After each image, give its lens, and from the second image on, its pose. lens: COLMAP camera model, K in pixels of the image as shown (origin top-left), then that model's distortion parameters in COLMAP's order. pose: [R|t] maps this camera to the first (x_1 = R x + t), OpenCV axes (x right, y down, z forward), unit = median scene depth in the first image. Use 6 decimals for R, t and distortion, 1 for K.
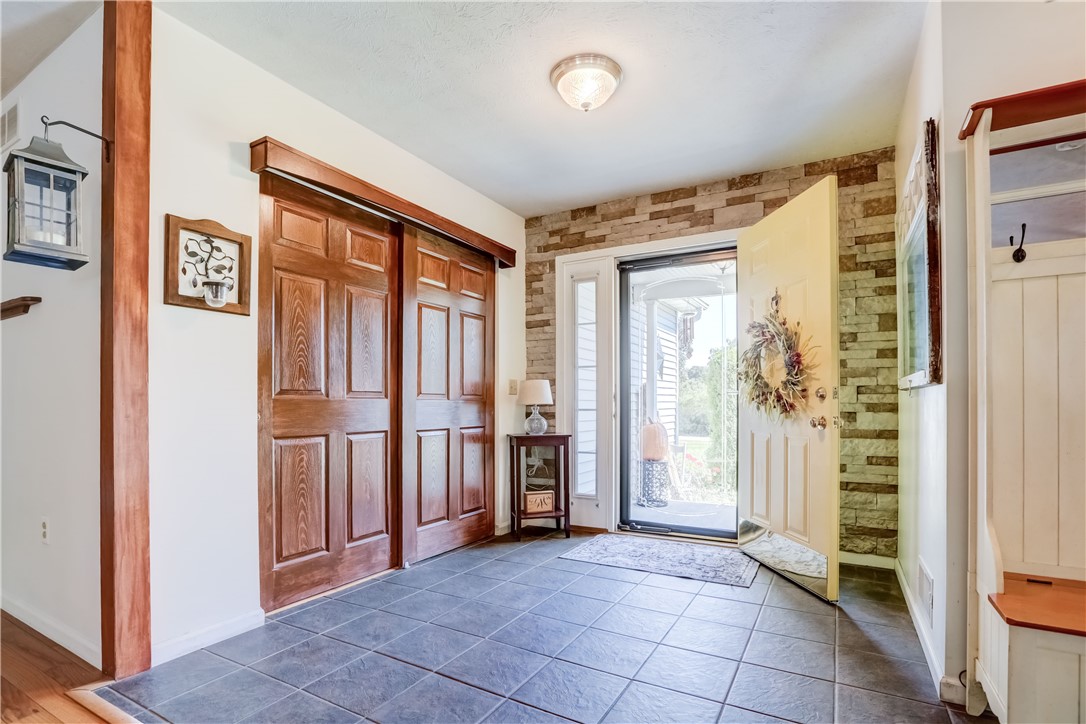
lens RADIAL K [[521.3, 0, 558.1], [0, 521.3, 404.5], [0, 0, 1]] dist [-0.030255, 0.000312]
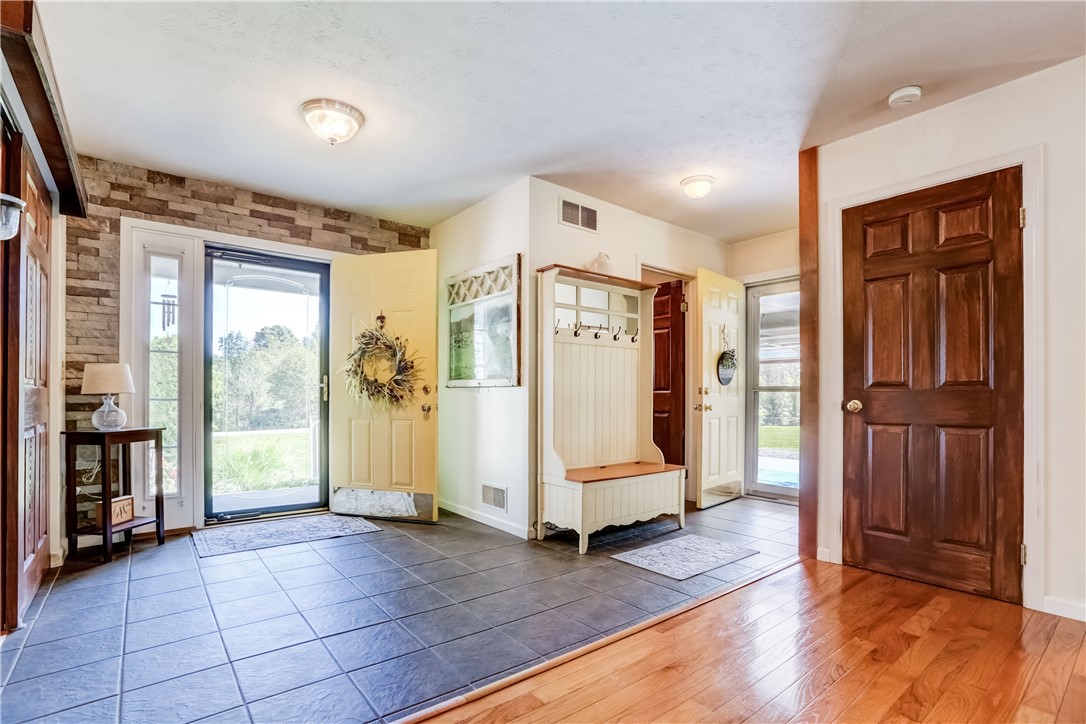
lens RADIAL K [[505.3, 0, 541.2], [0, 505.3, 394.8], [0, 0, 1]] dist [-0.014831, 0.000260]
pose [[0.394892, 0.006982, 0.918701, -0.510297], [-0.006148, 0.999969, -0.004957, 0.001552], [-0.918707, -0.003691, 0.394923, 0.070084]]
